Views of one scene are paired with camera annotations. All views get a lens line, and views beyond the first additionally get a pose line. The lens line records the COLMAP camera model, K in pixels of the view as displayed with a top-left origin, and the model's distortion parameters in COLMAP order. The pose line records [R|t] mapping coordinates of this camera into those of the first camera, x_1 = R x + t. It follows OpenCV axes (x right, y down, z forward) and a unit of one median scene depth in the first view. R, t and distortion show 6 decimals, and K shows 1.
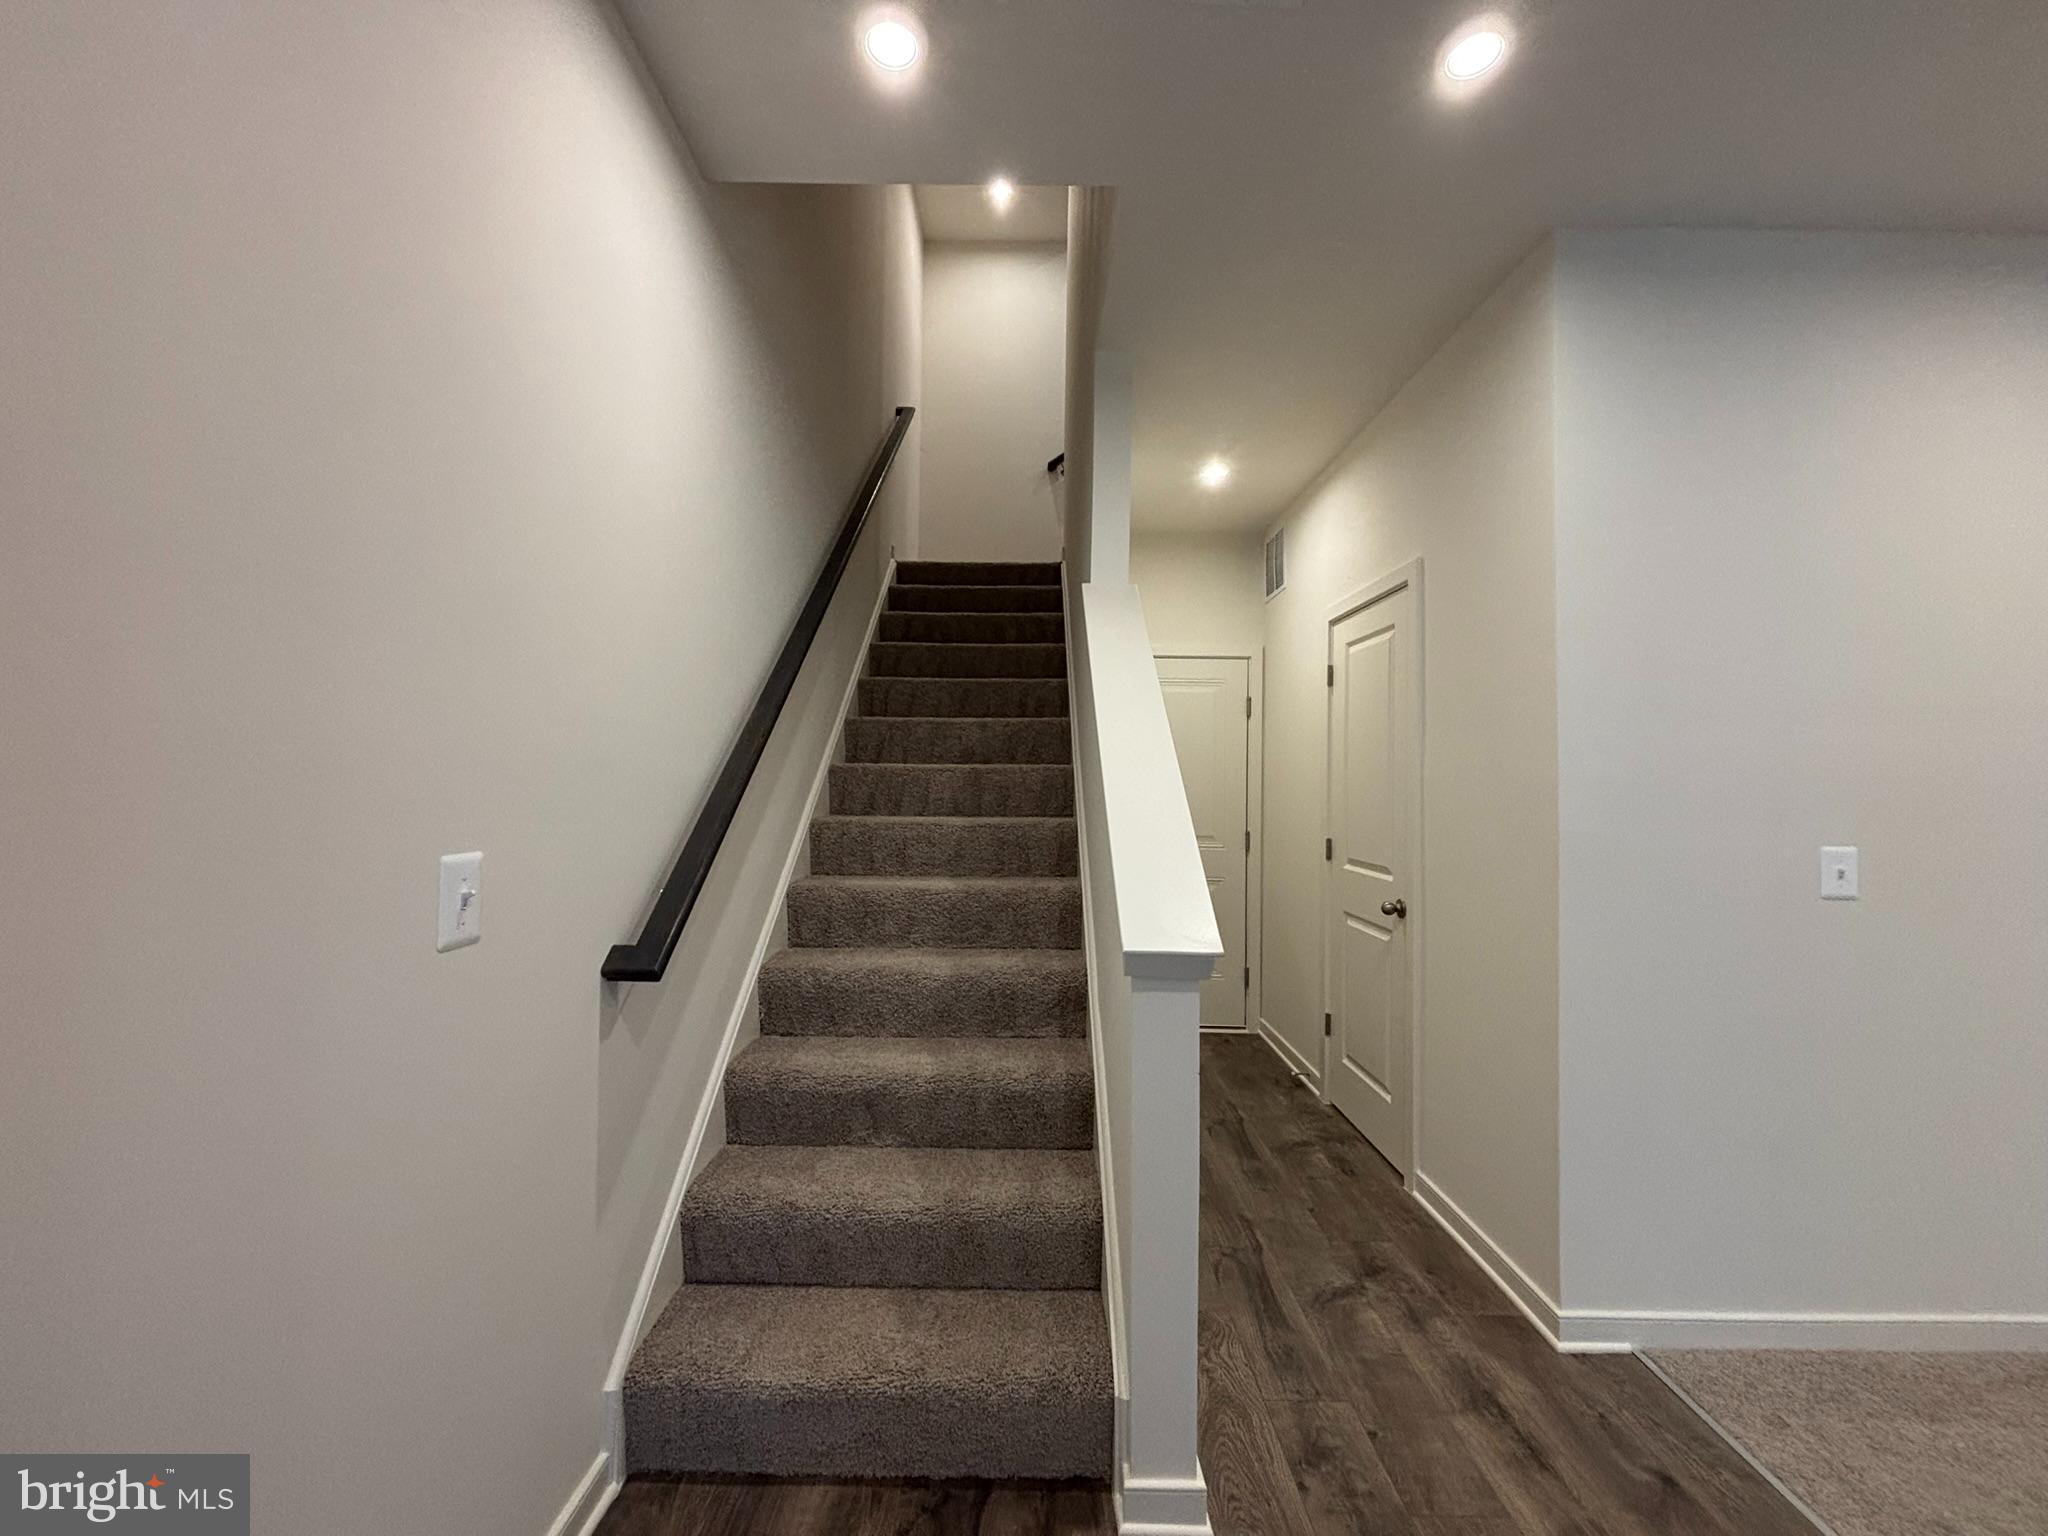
lens RADIAL K [[814.7, 0, 1024.0], [0, 814.7, 763.1], [0, 0, 1]] dist [0.000732, 0.000008]
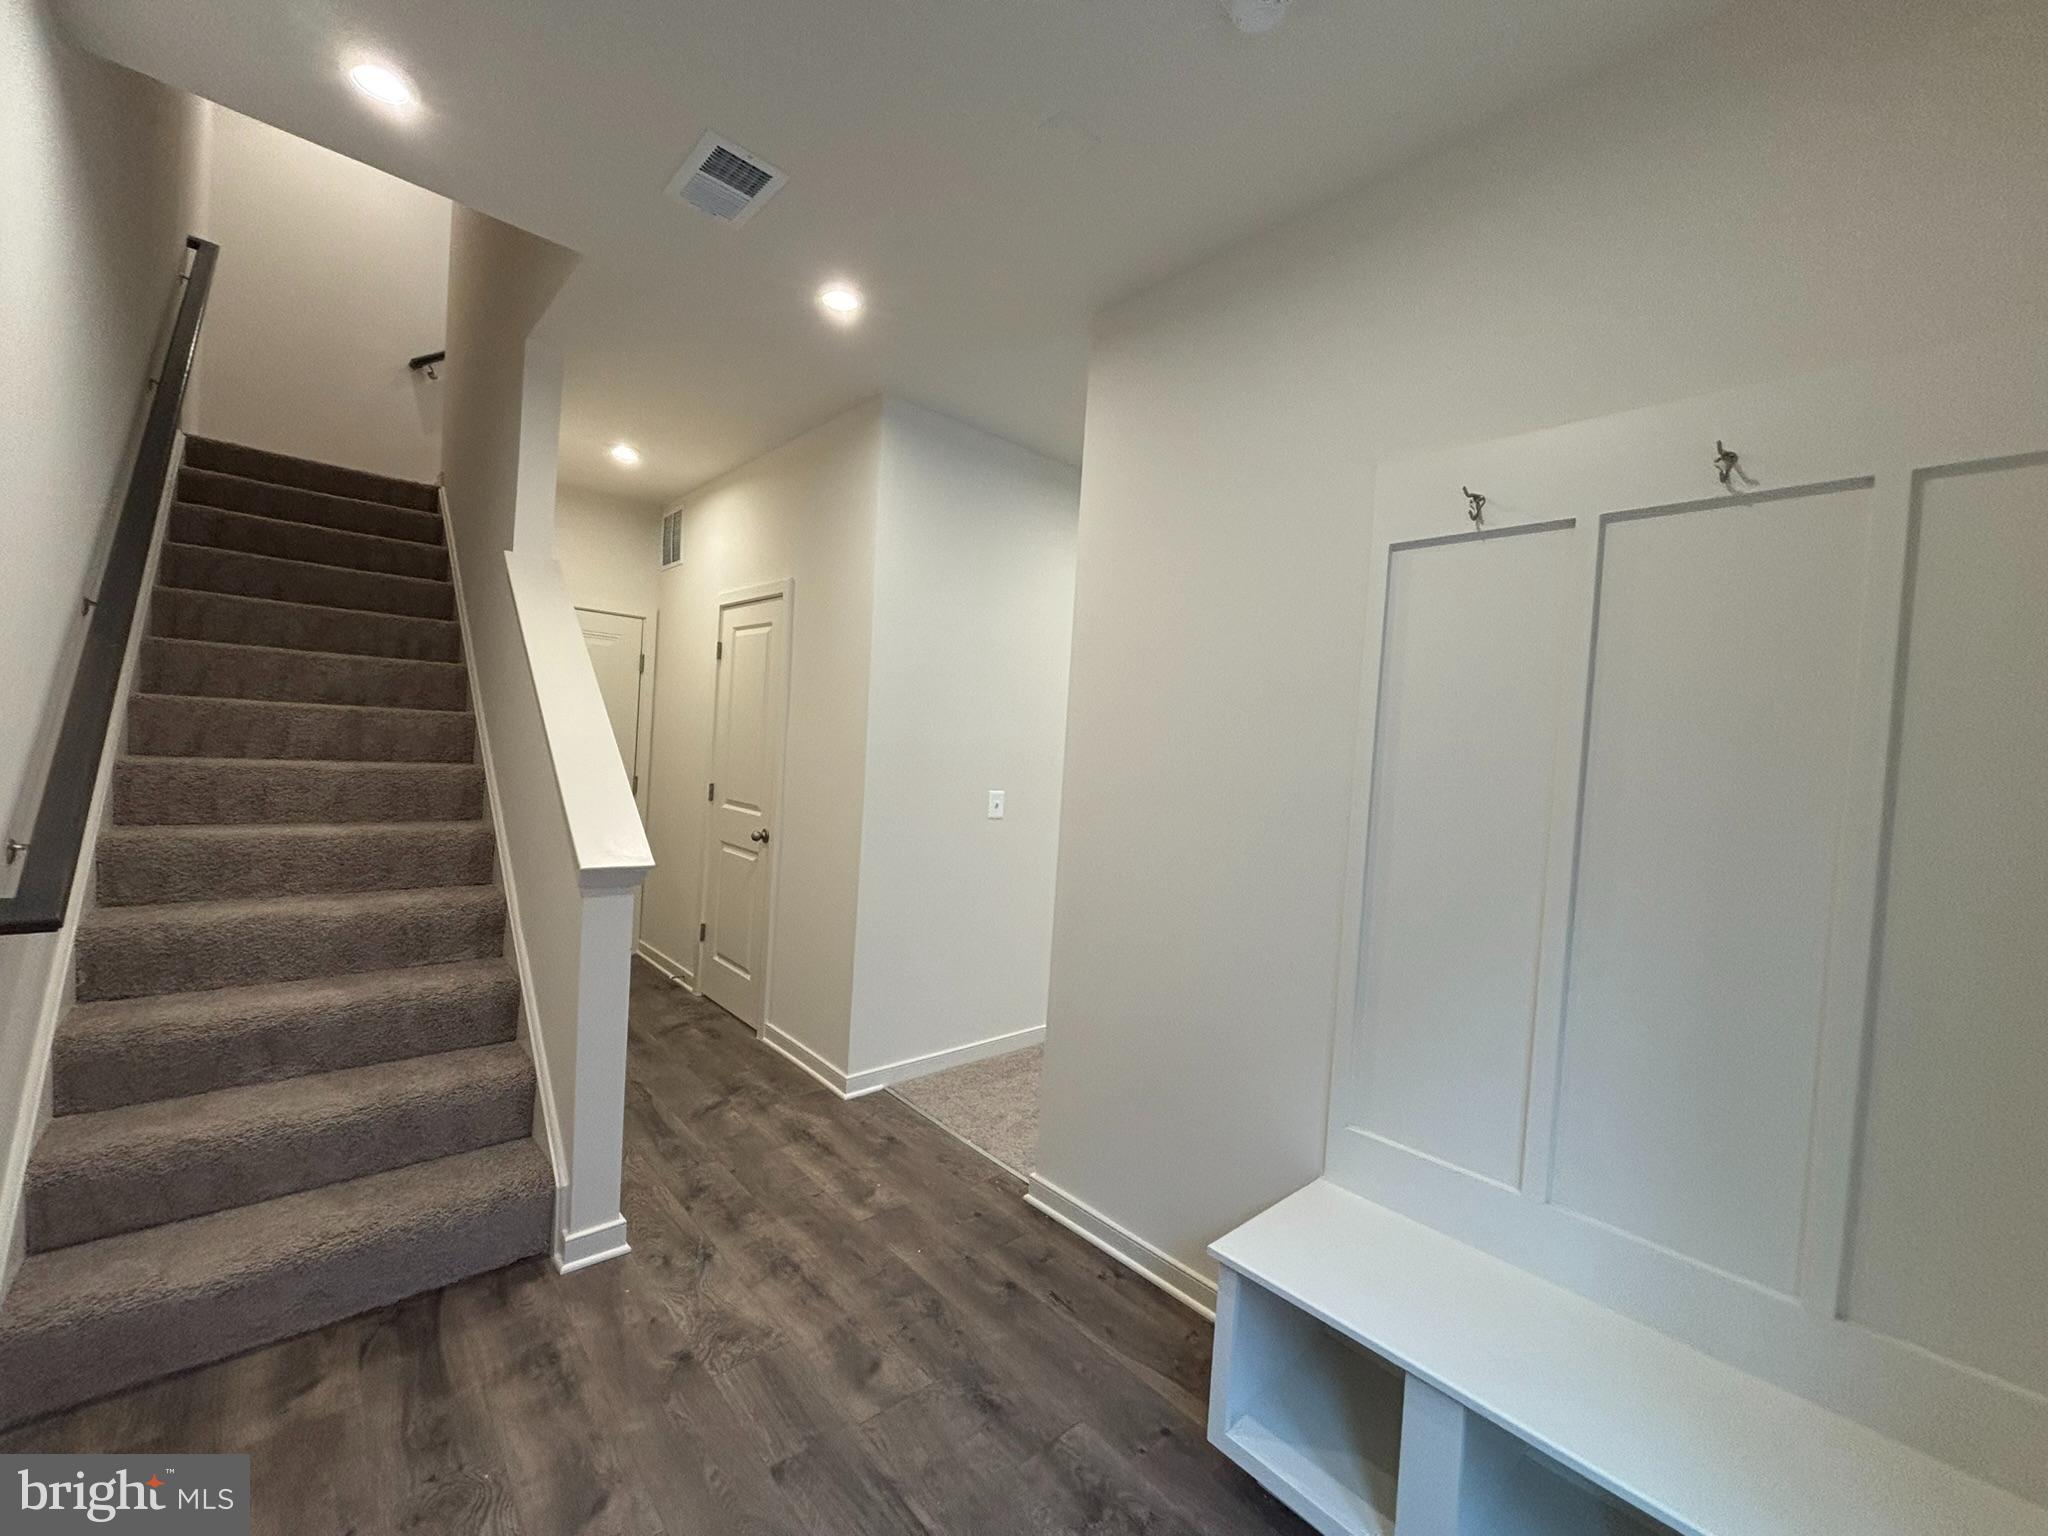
lens RADIAL K [[817.1, 0, 1023.4], [0, 817.1, 765.9], [0, 0, 1]] dist [-0.002697, 0.000173]
pose [[0.736545, 0.017128, 0.676172, -0.173143], [-0.069431, 0.996313, 0.050393, -0.043766], [-0.672816, -0.084063, 0.735018, -0.338935]]
